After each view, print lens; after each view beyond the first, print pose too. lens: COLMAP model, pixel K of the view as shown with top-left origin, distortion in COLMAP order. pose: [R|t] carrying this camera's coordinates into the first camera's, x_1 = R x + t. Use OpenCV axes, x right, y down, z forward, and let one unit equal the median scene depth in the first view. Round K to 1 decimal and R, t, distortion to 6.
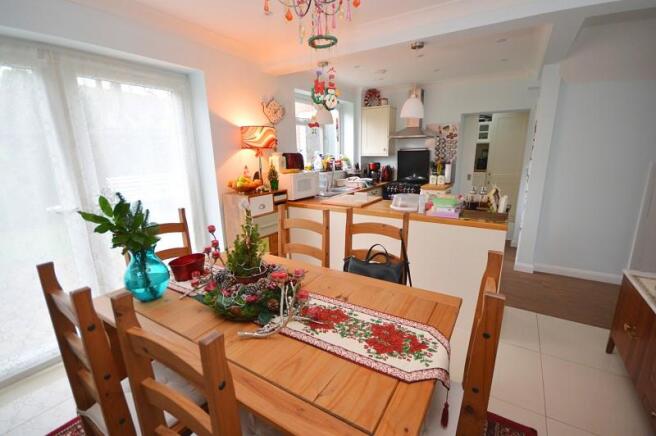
lens RADIAL K [[297.0, 0, 329.8], [0, 297.0, 219.5], [0, 0, 1]] dist [0.001638, -0.001038]
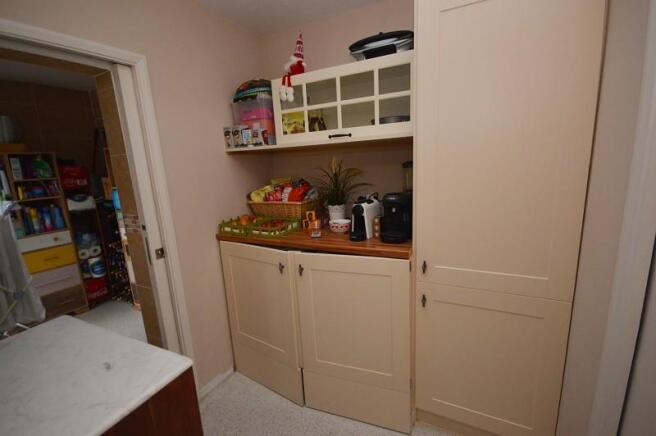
lens RADIAL K [[297.0, 0, 327.8], [0, 297.0, 221.3], [0, 0, 1]] dist [0.001638, -0.001038]
pose [[0.995578, -0.049553, 0.079809, 0.530739], [0.052414, 0.998041, -0.034158, -0.220246], [-0.077960, 0.038190, 0.996225, 0.920916]]
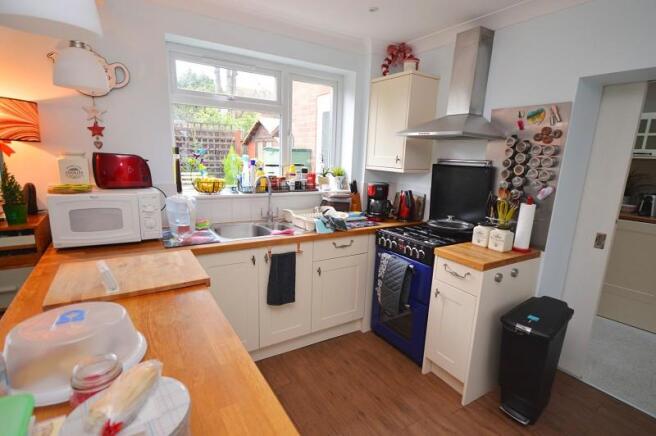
lens RADIAL K [[331.4, 0, 330.0], [0, 331.4, 222.1], [0, 0, 1]] dist [0.005504, 0.000631]
pose [[0.896368, 0.139498, -0.420791, 0.336904], [-0.150883, 0.988532, 0.006300, -0.119064], [0.416844, 0.057844, 0.907136, 0.458301]]
